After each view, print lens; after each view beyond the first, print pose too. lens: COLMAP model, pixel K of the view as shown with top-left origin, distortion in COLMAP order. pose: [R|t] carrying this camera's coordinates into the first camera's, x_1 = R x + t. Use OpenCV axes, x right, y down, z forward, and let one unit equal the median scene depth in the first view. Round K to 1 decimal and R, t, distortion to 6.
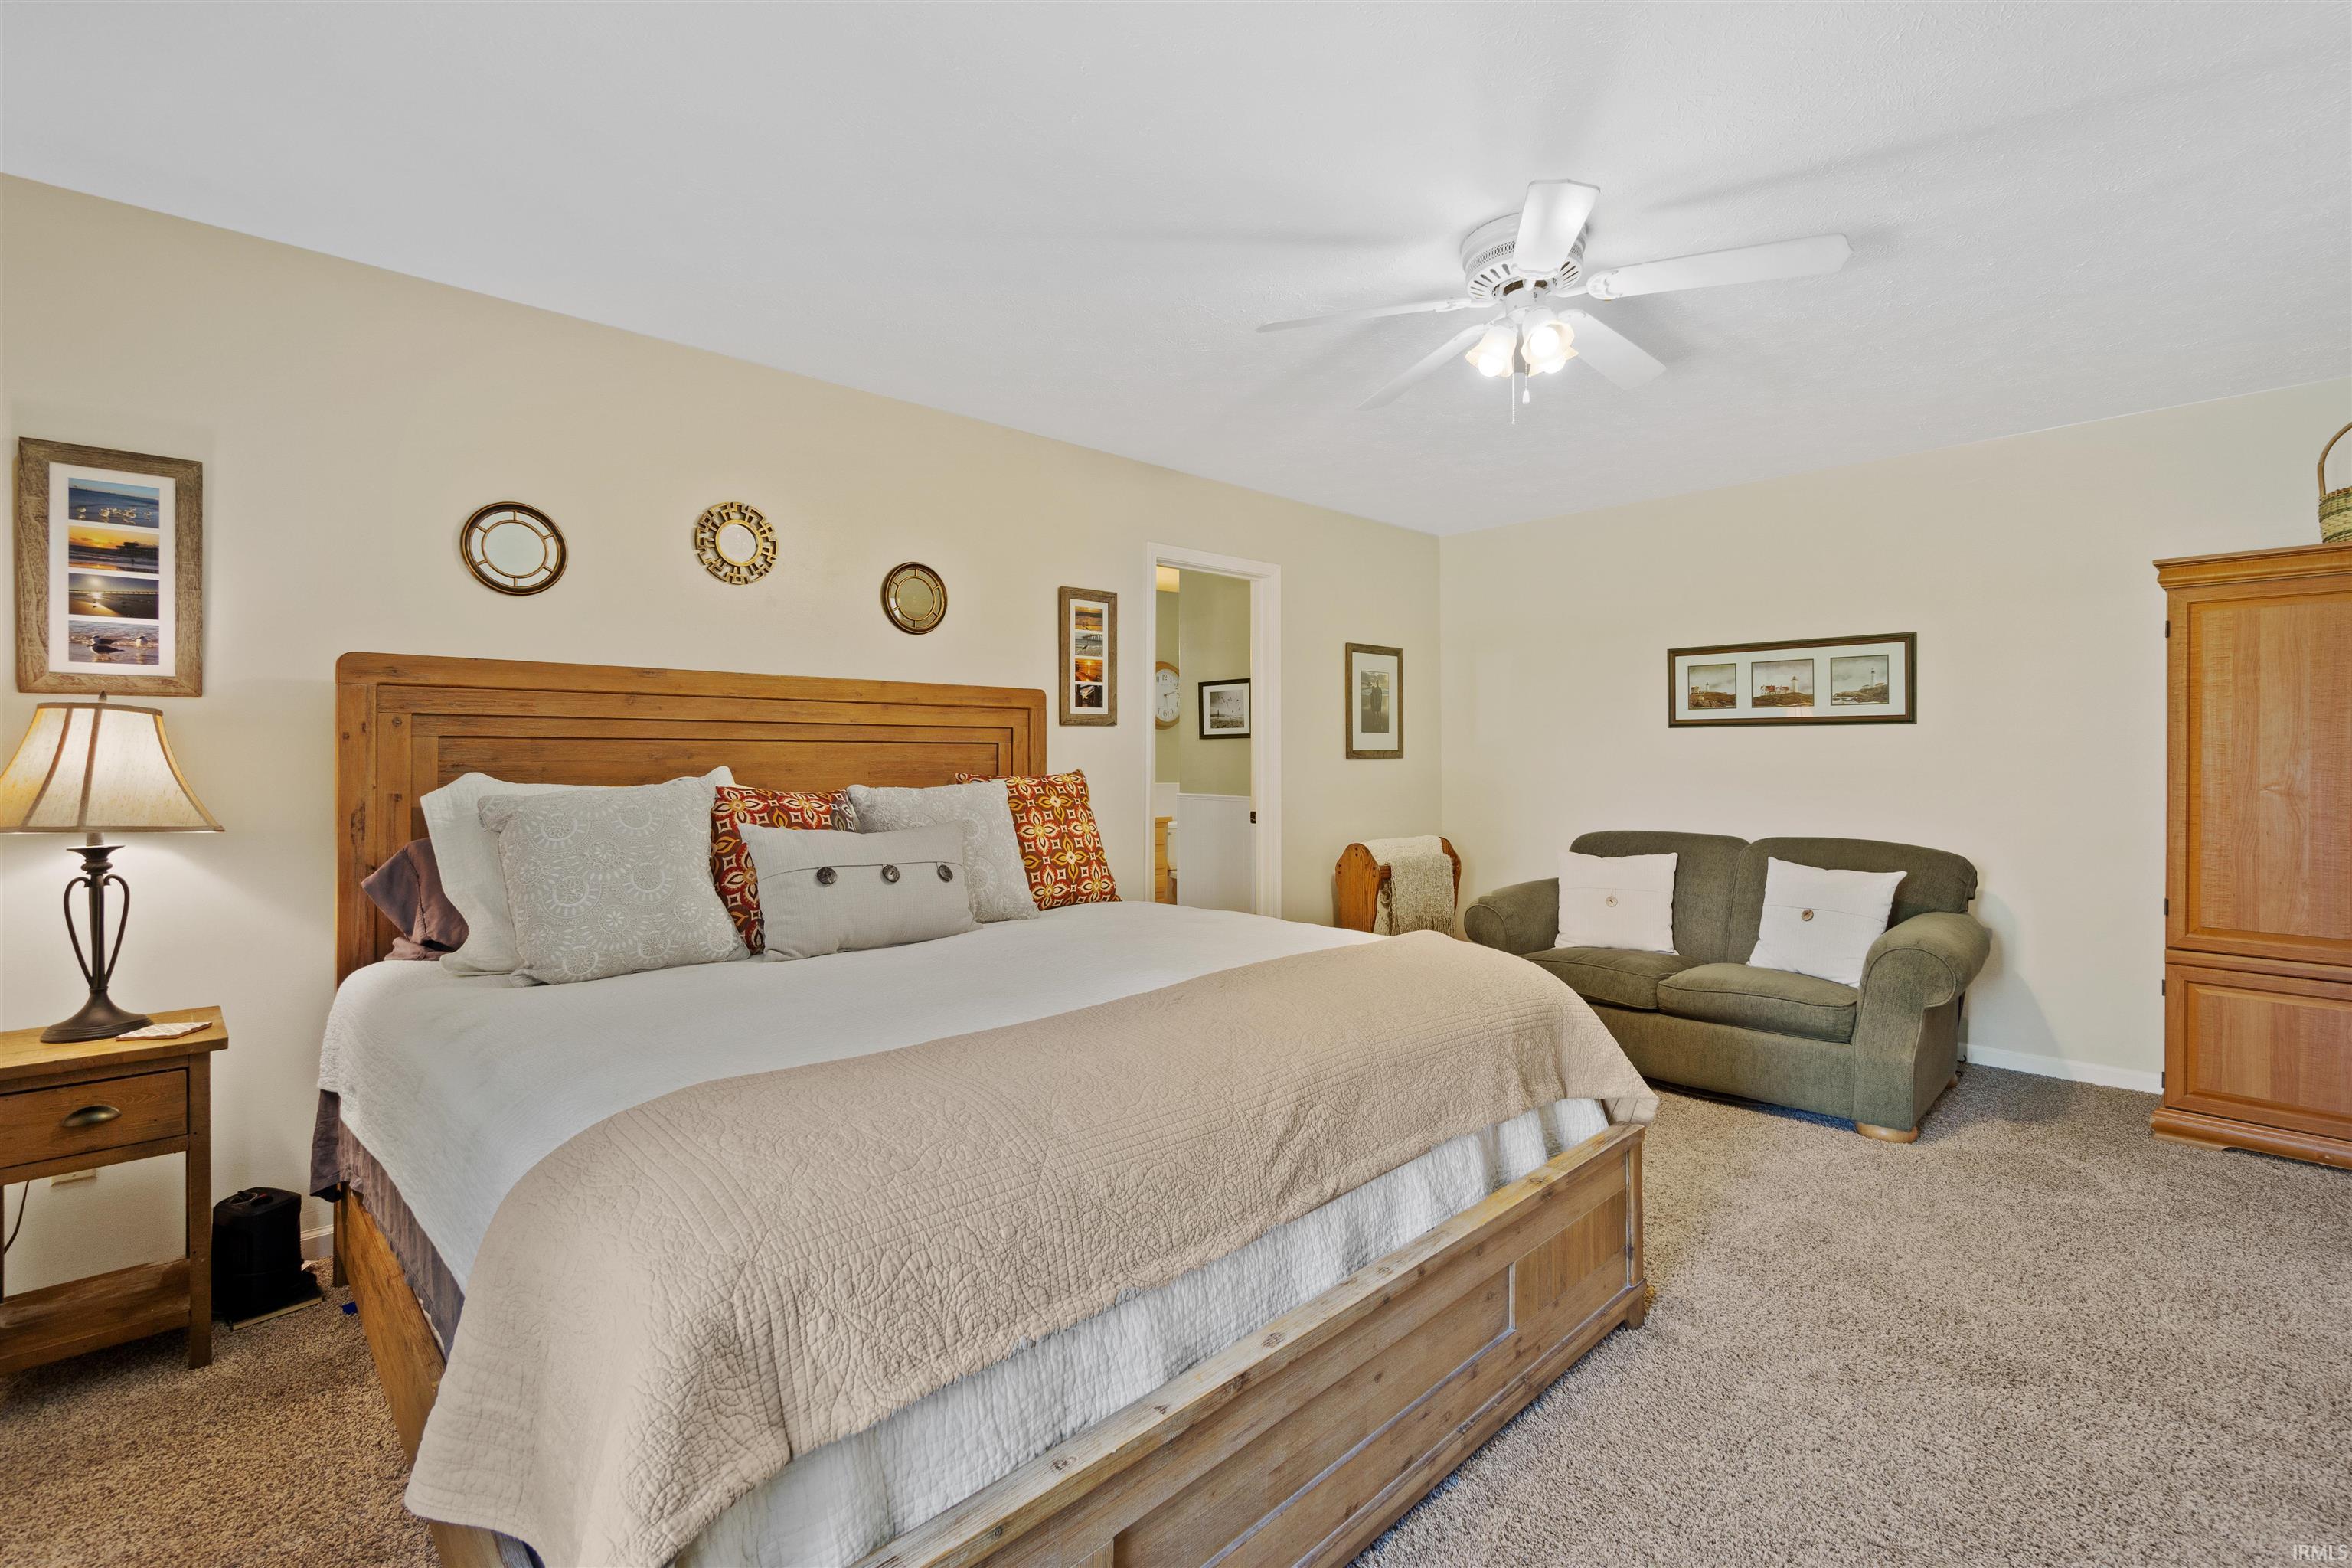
lens RADIAL K [[1064.5, 0, 1170.6], [0, 1064.5, 765.5], [0, 0, 1]] dist [0.007451, -0.001867]
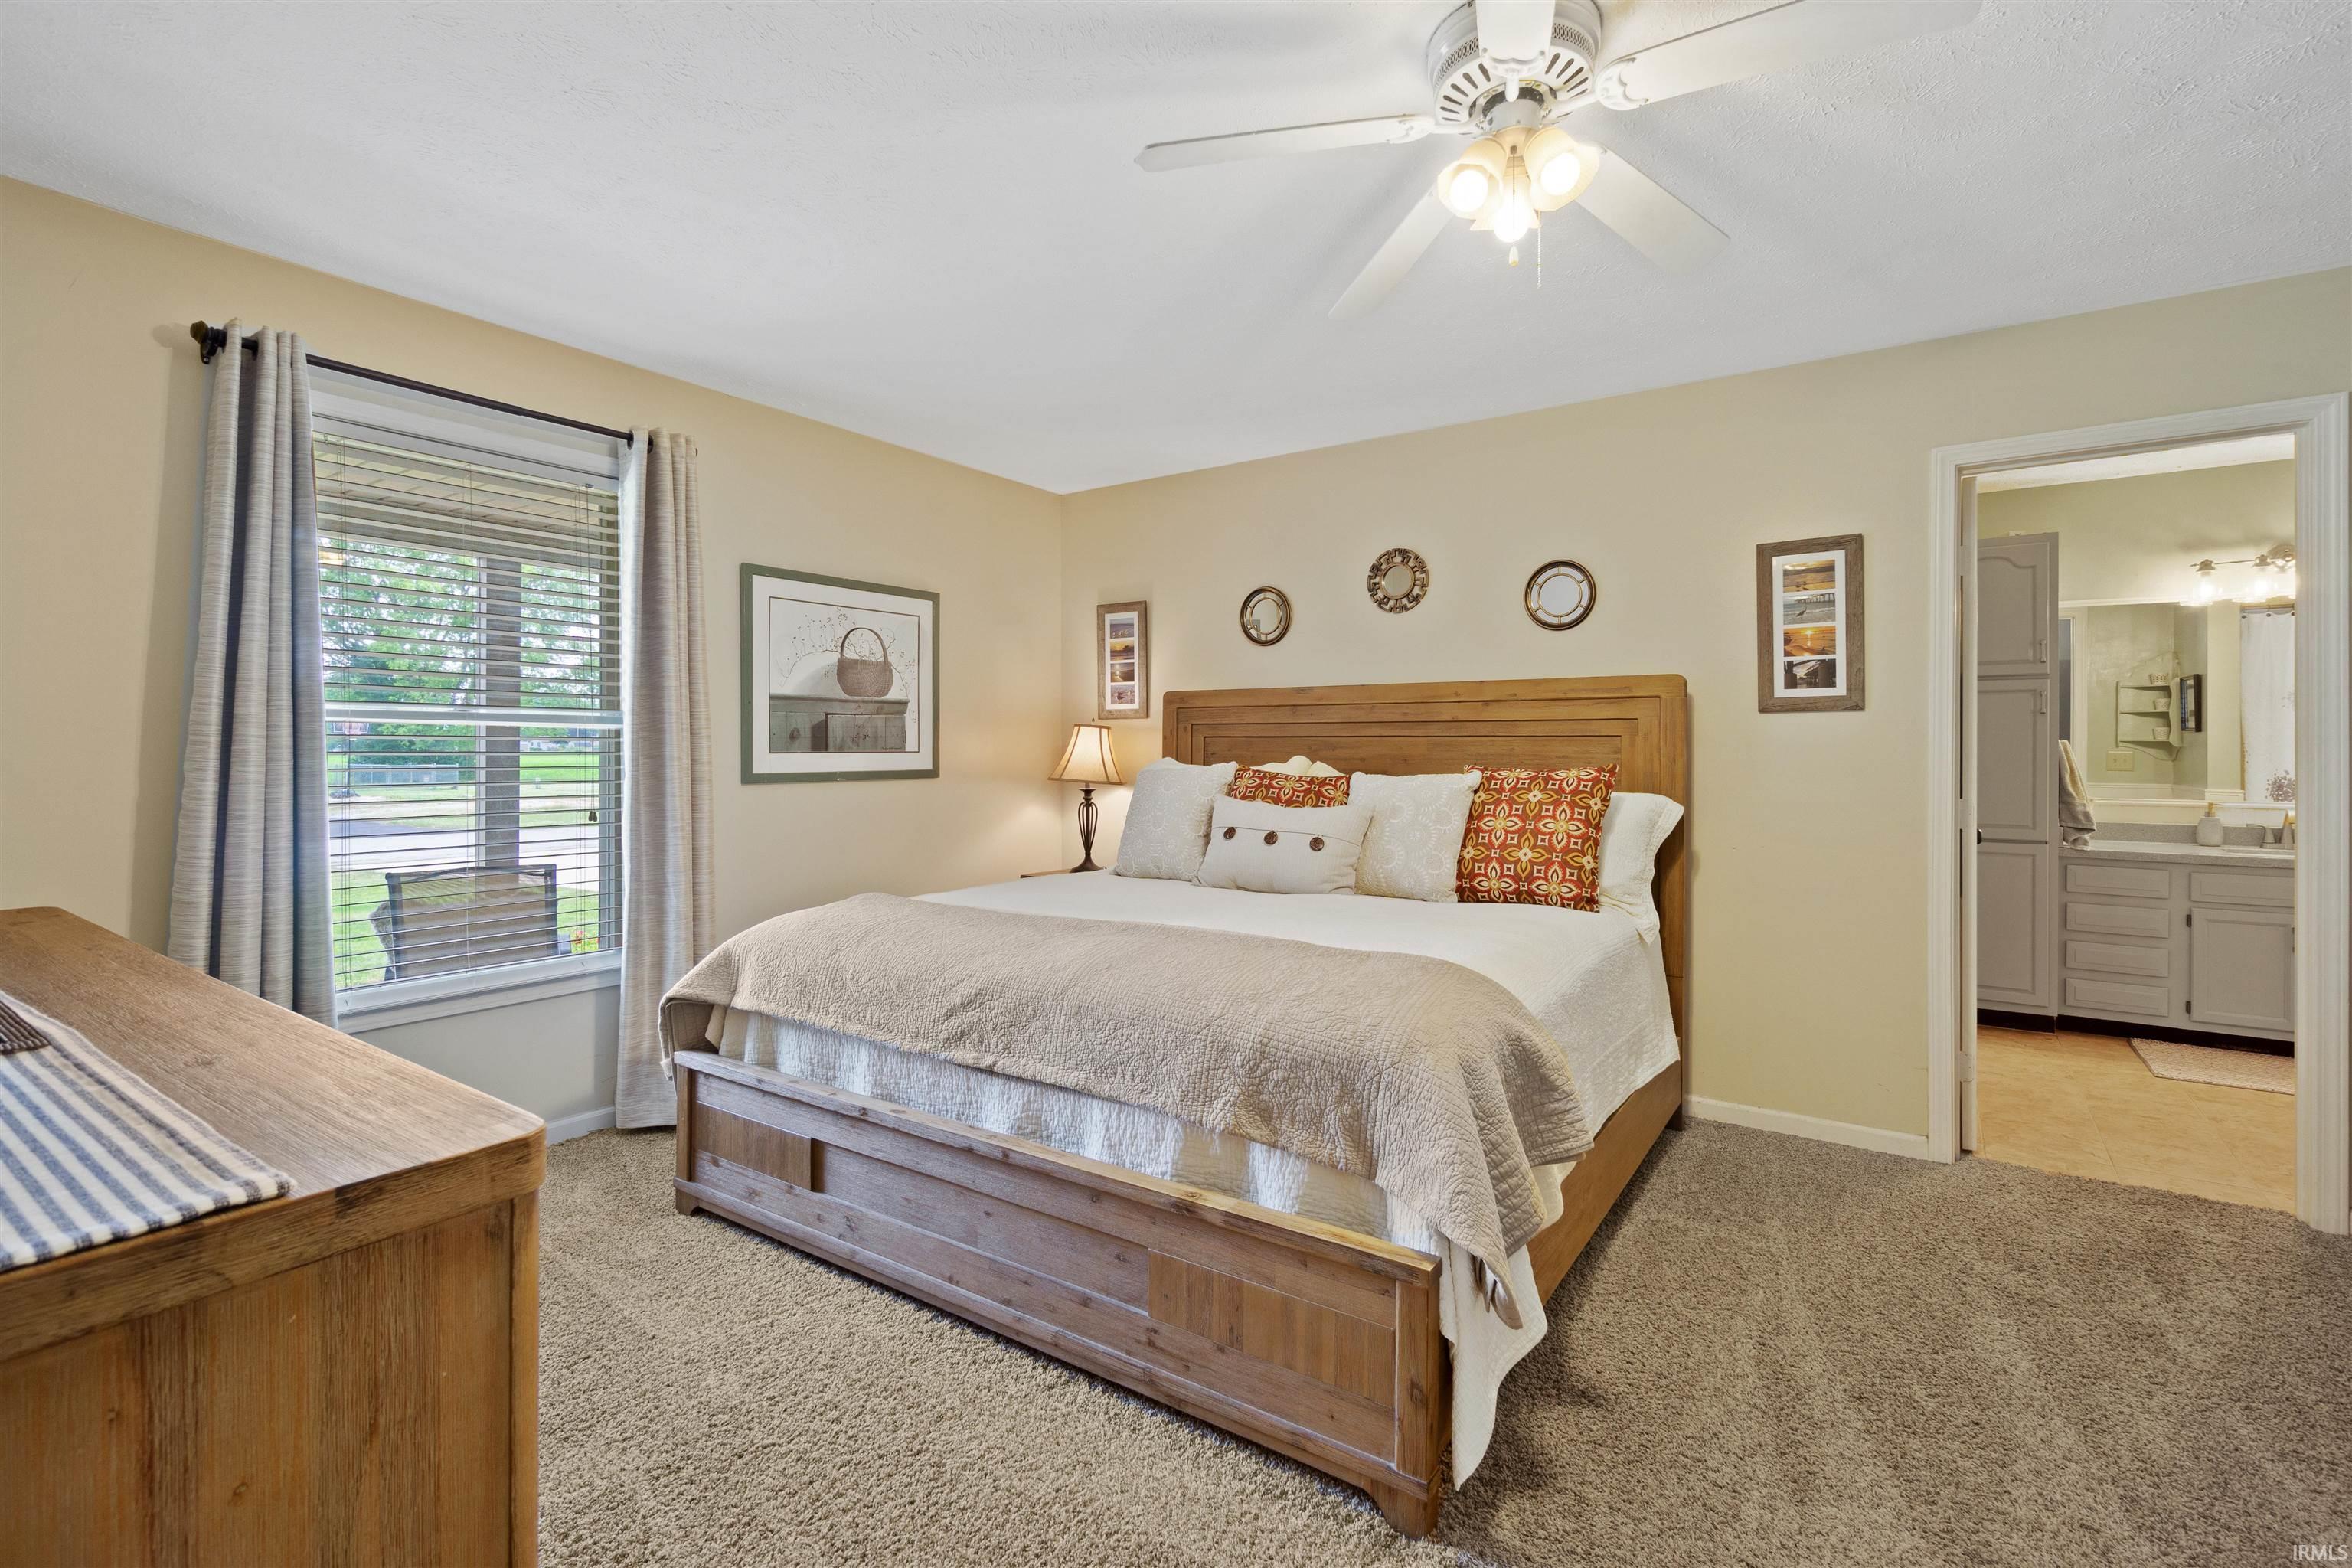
lens RADIAL K [[1064.5, 0, 1169.0], [0, 1064.5, 775.6], [0, 0, 1]] dist [0.007451, -0.001867]
pose [[0.196024, 0.023106, -0.980327, 0.992566], [-0.013723, 0.999689, 0.020818, -0.000184], [0.980503, 0.009372, 0.196281, 0.623951]]
